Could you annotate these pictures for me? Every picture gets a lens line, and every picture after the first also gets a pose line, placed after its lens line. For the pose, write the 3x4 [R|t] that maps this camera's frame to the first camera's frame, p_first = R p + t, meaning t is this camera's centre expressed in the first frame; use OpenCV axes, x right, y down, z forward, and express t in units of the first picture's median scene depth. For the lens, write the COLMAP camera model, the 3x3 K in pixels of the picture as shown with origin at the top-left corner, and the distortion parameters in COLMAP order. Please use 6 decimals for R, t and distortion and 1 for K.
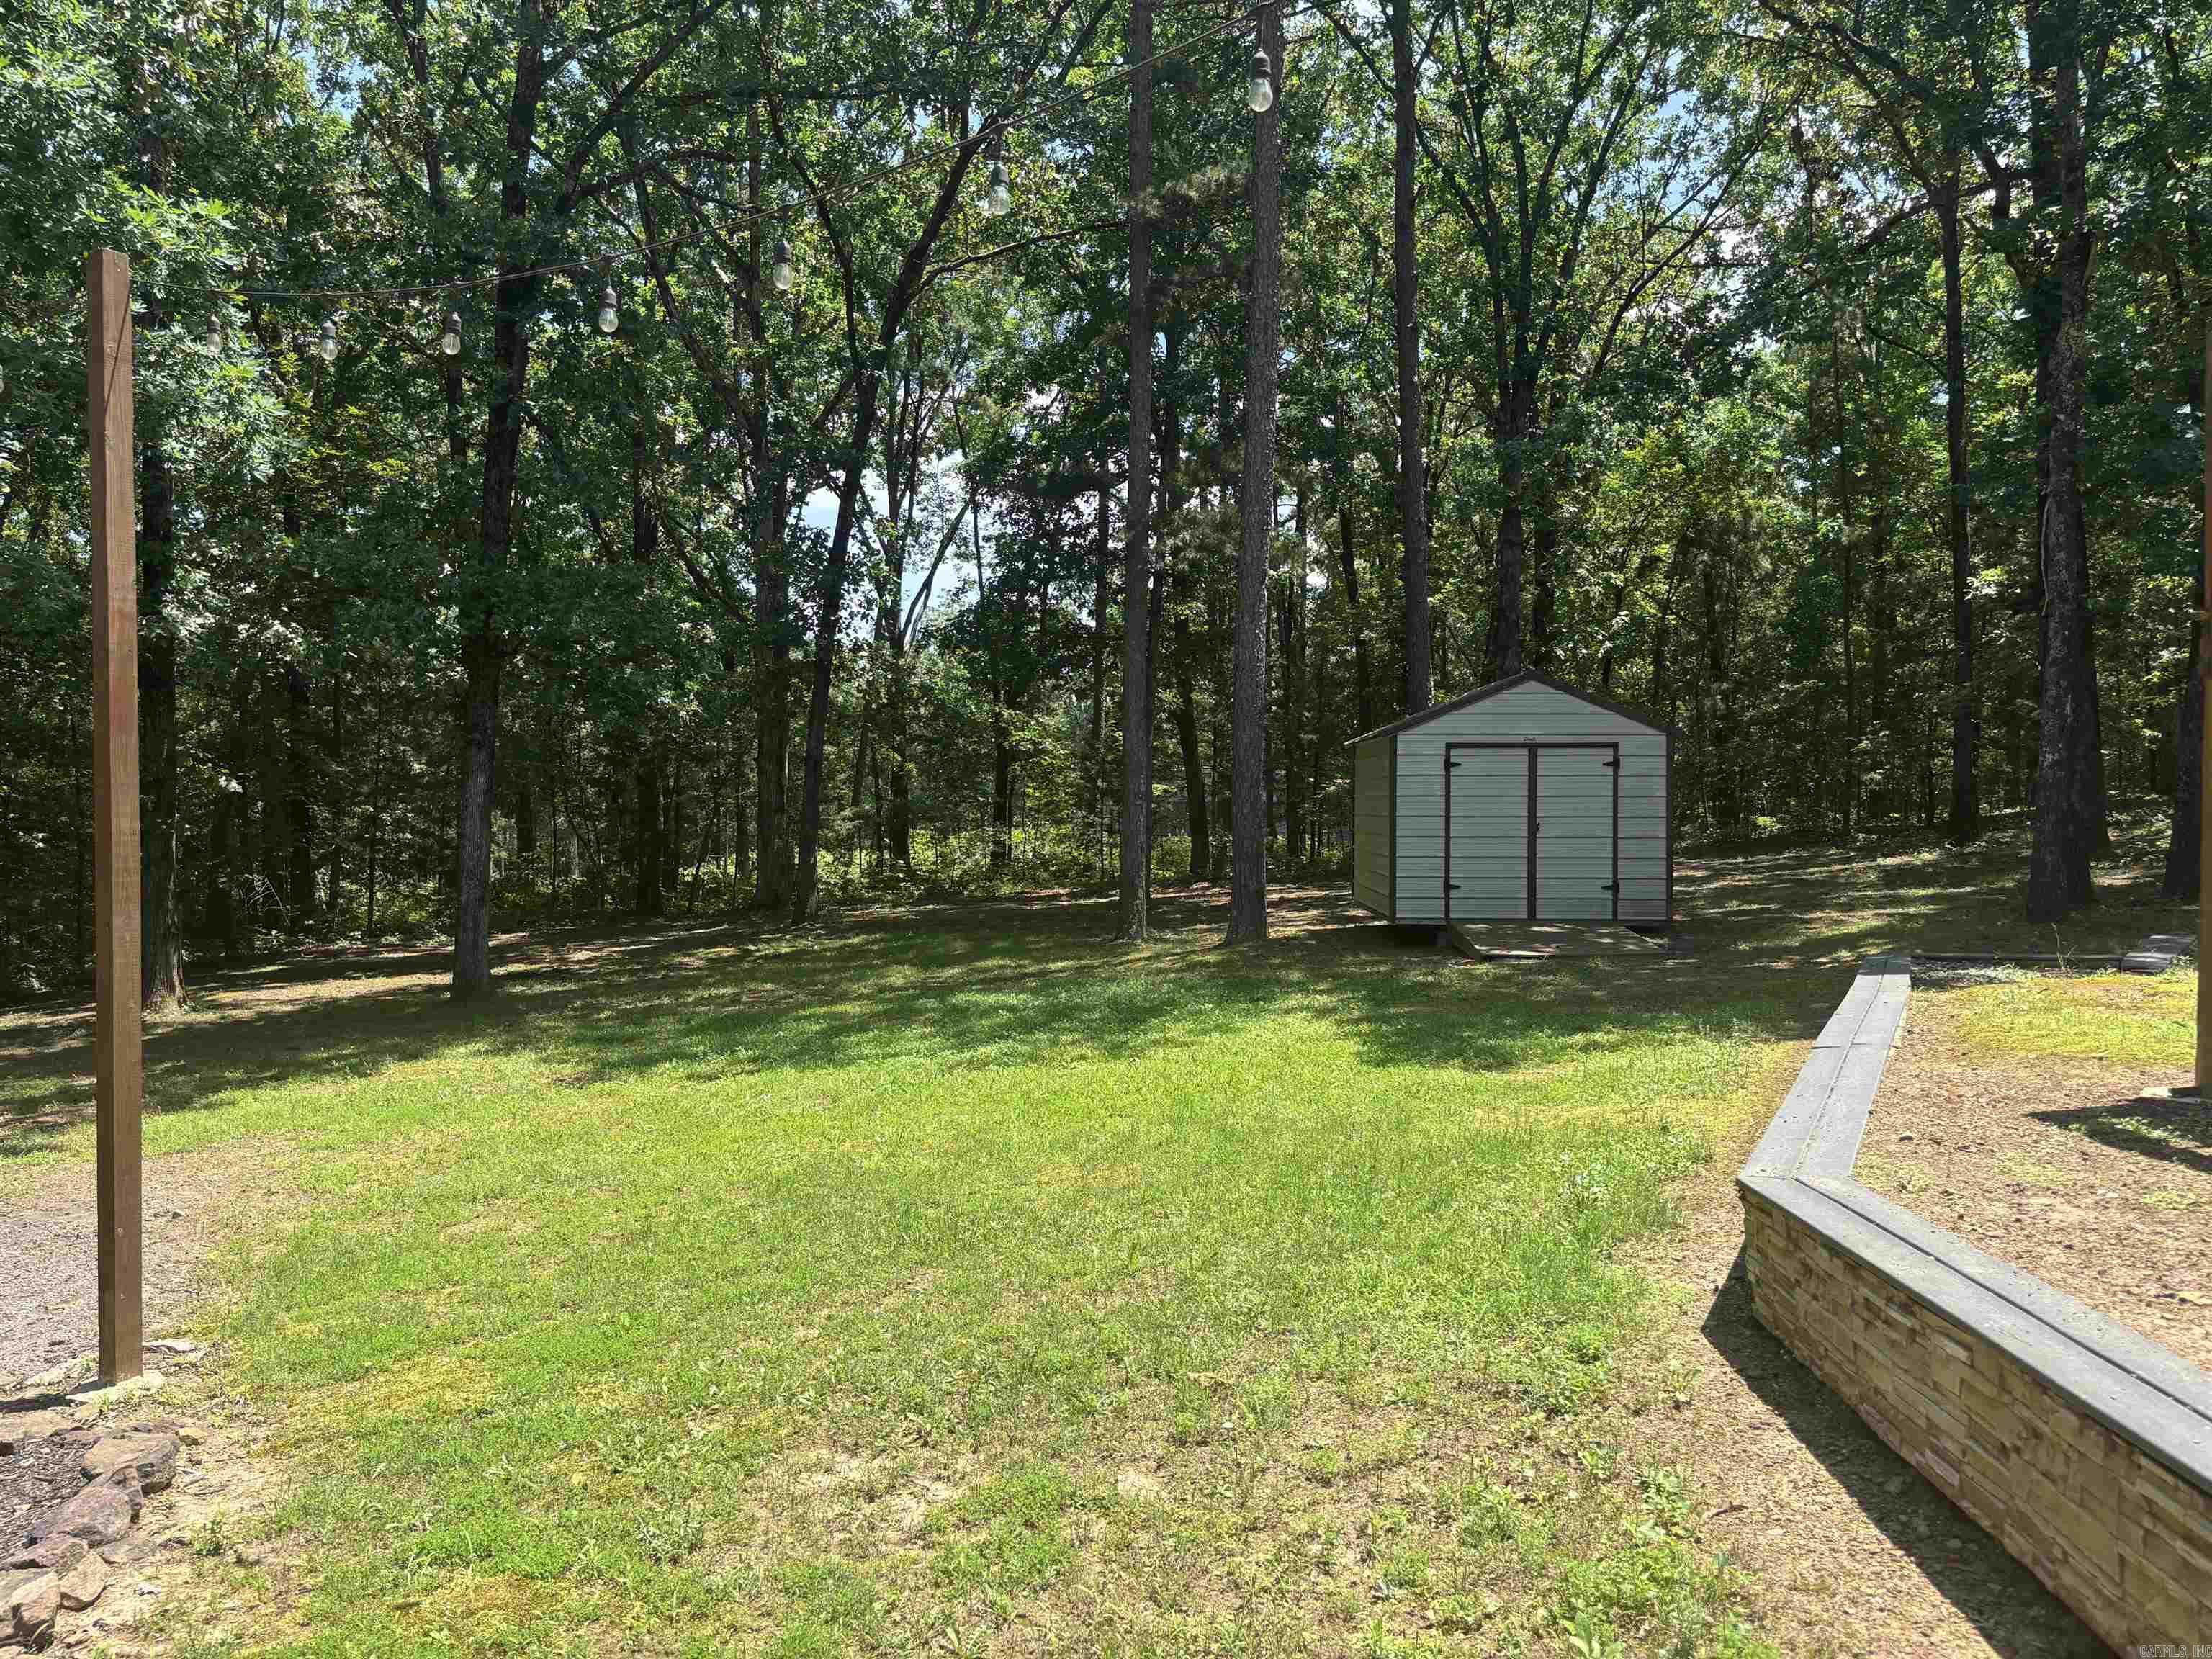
lens RADIAL K [[1708.2, 0, 1106.0], [0, 1708.2, 829.5], [0, 0, 1]] dist [0.028278, -0.005500]
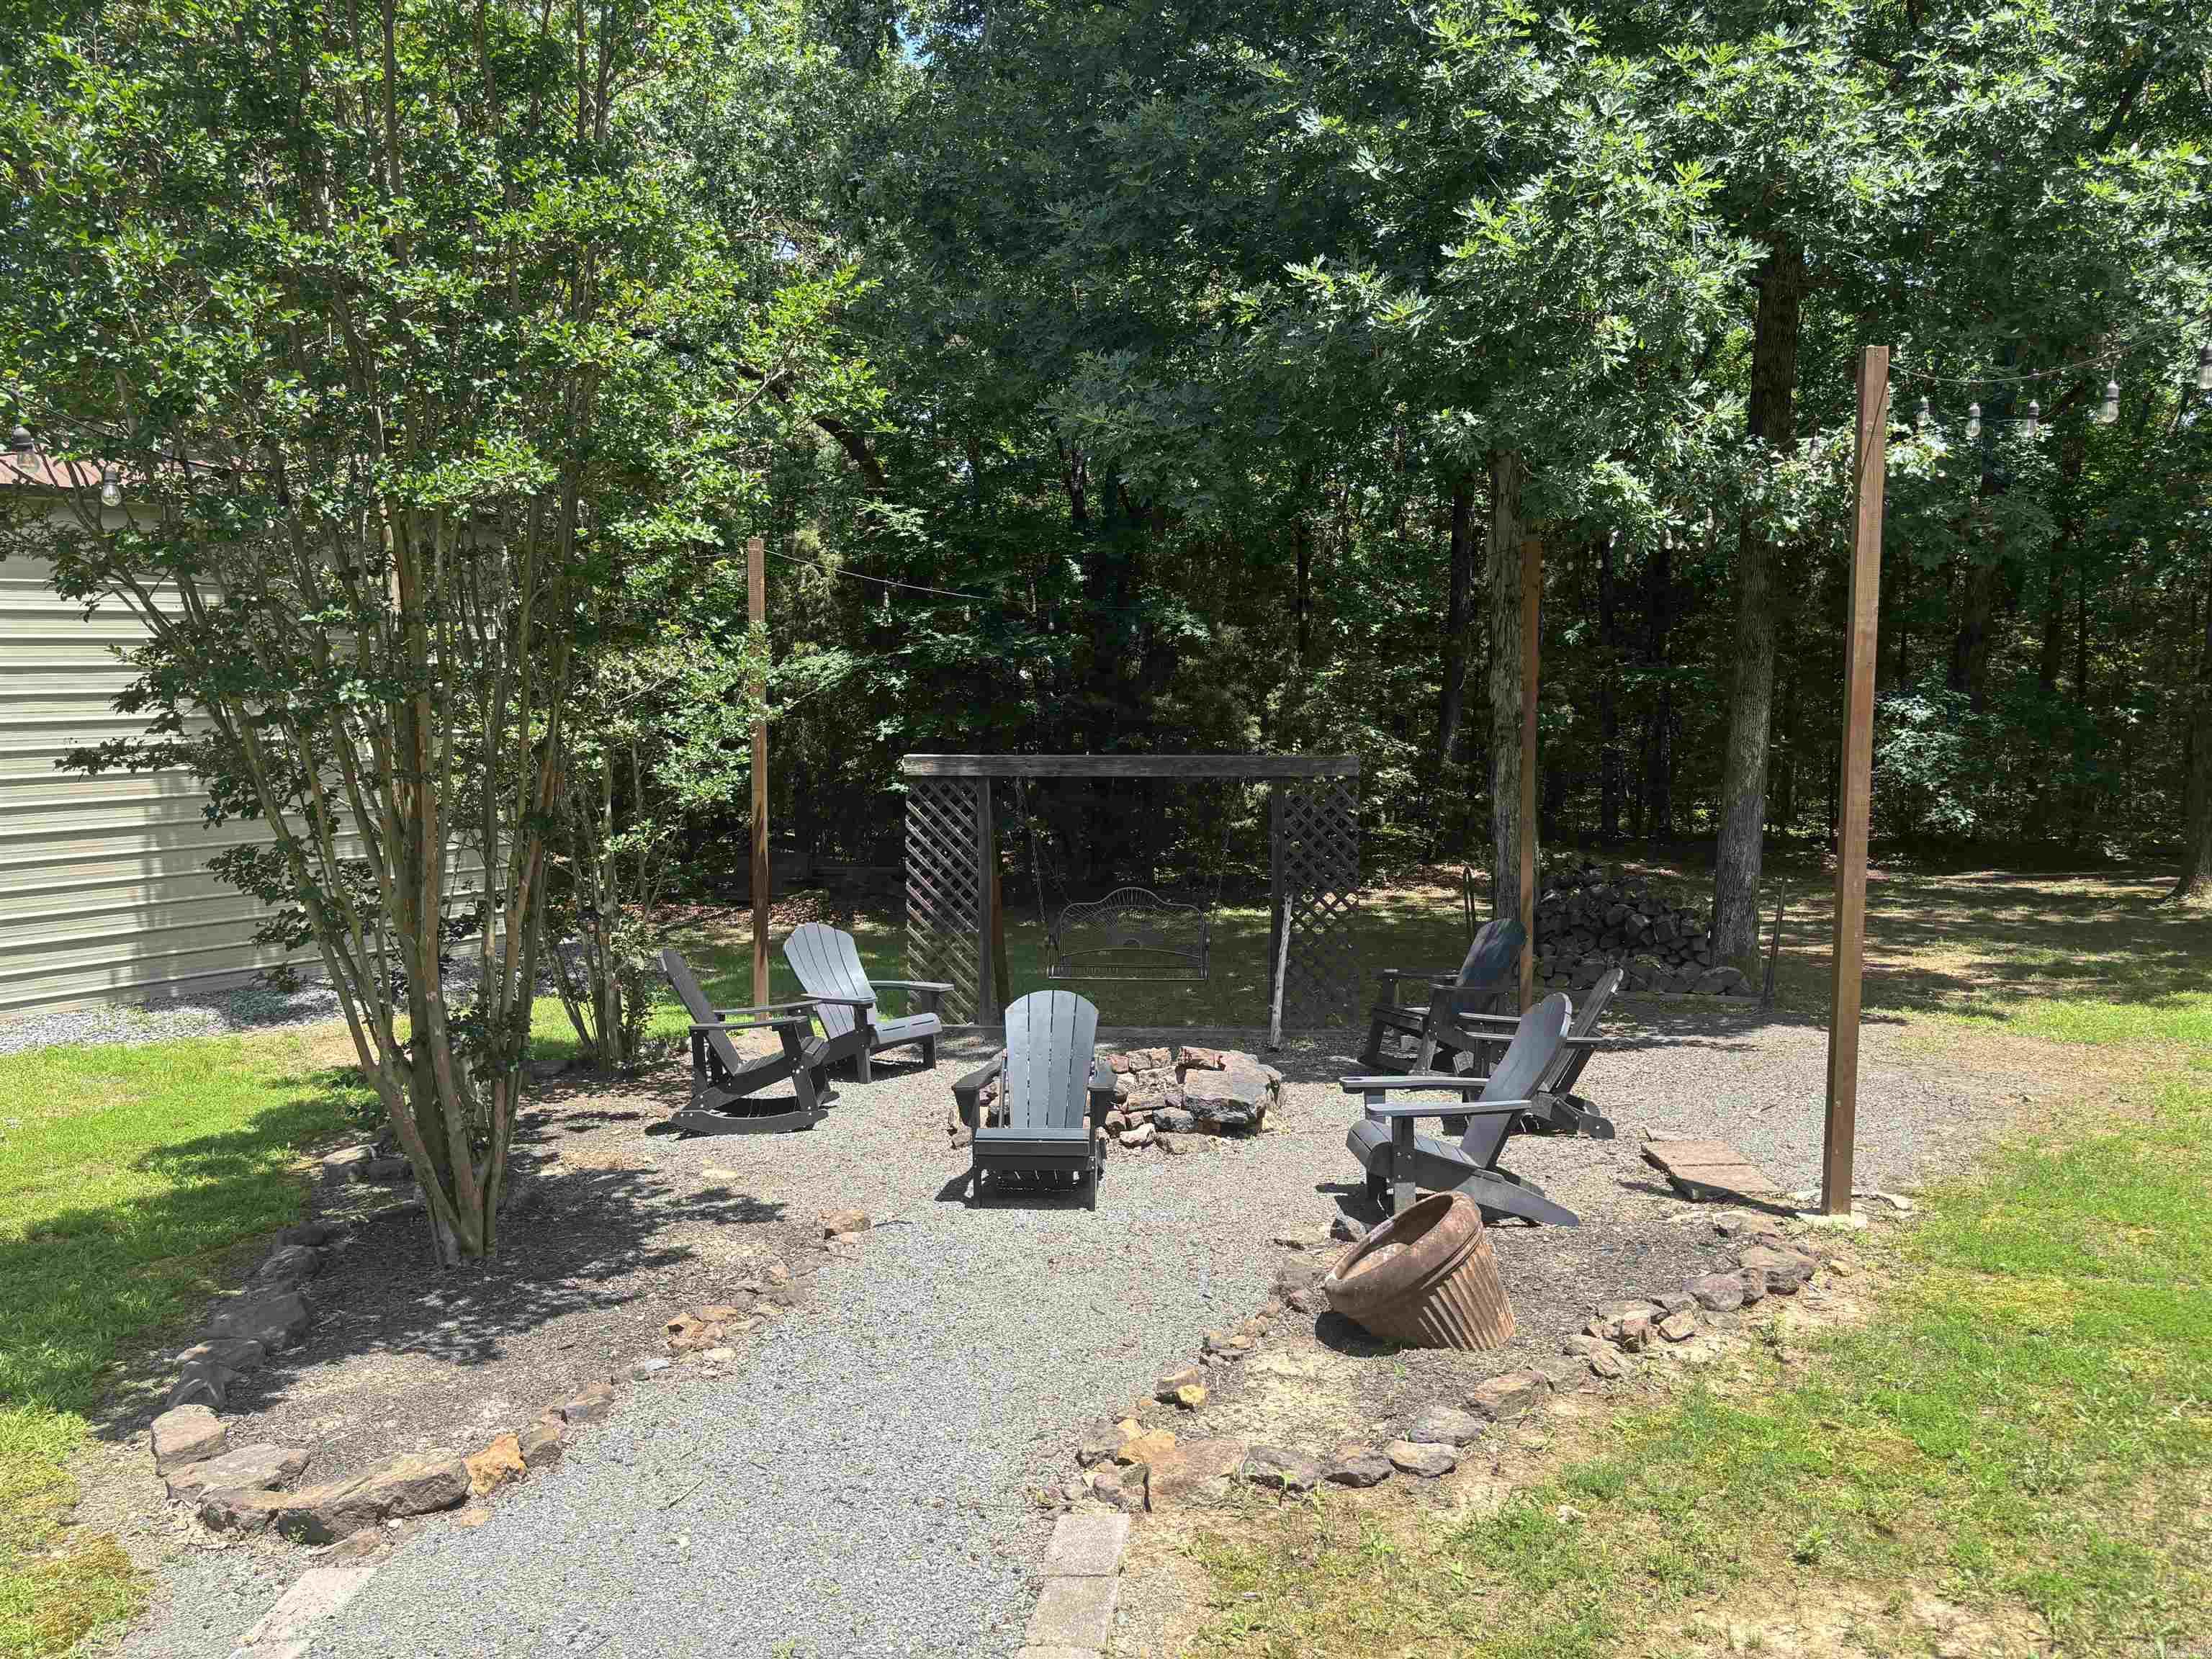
lens RADIAL K [[1669.0, 0, 1085.1], [0, 1669.0, 838.4], [0, 0, 1]] dist [0.047294, -0.060189]
pose [[0.409681, 0.098202, -0.906928, 0.344334], [-0.011815, 0.994677, 0.102367, -0.095584], [0.912152, -0.031223, 0.408660, -0.047268]]
